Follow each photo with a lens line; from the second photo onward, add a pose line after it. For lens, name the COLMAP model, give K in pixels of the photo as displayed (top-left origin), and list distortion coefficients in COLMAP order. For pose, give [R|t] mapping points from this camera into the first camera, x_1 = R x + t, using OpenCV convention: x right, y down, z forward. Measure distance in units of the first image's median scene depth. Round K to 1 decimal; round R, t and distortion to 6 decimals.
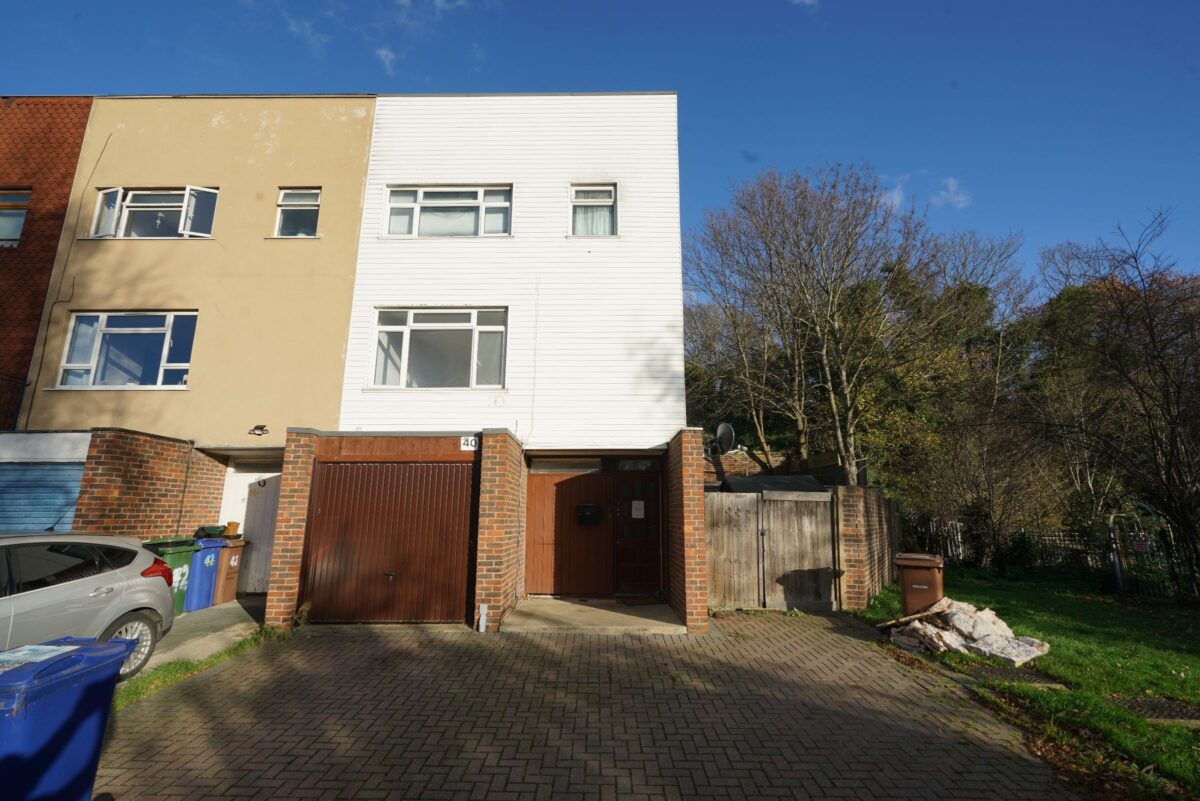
lens RADIAL K [[534.2, 0, 606.9], [0, 534.2, 398.9], [0, 0, 1]] dist [-0.000323, 0.000811]
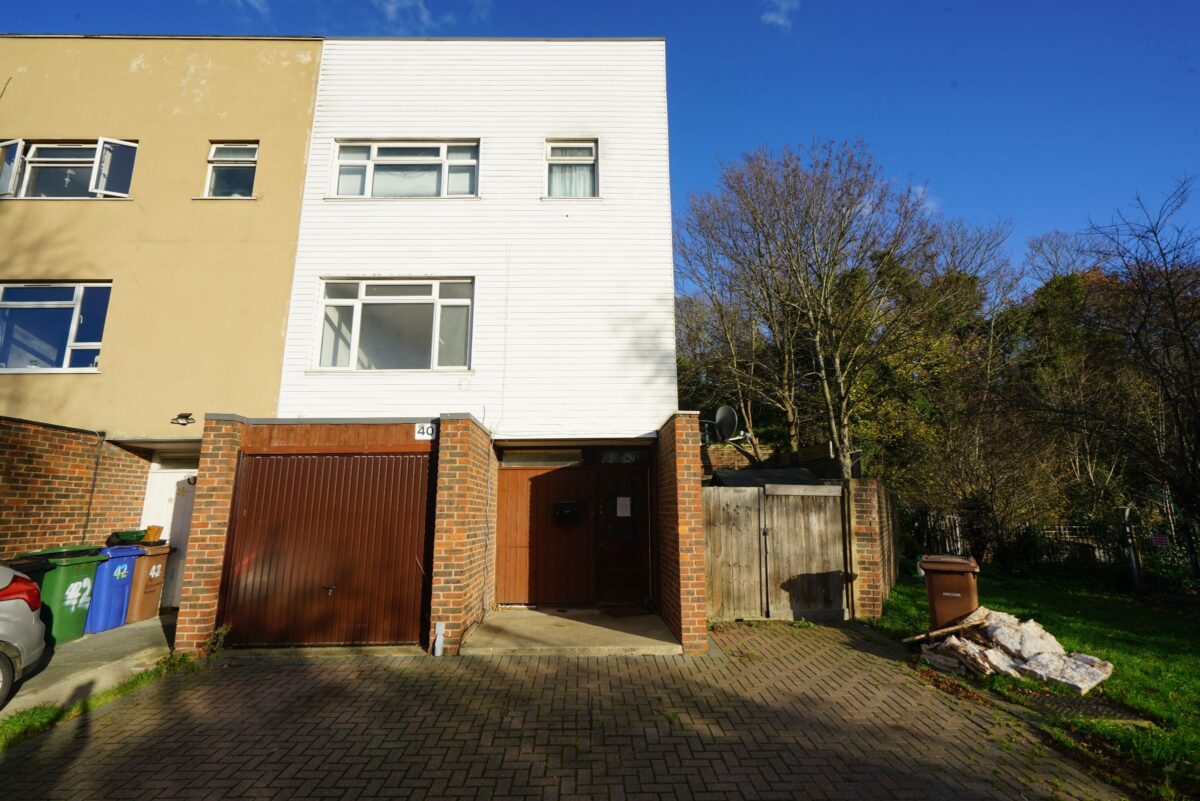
lens RADIAL K [[534.2, 0, 606.9], [0, 534.2, 398.9], [0, 0, 1]] dist [-0.000323, 0.000811]
pose [[0.999506, -0.003525, 0.031238, 0.004399], [0.003268, 0.999960, 0.008268, 0.022728], [-0.031266, -0.008162, 0.999478, 0.129449]]
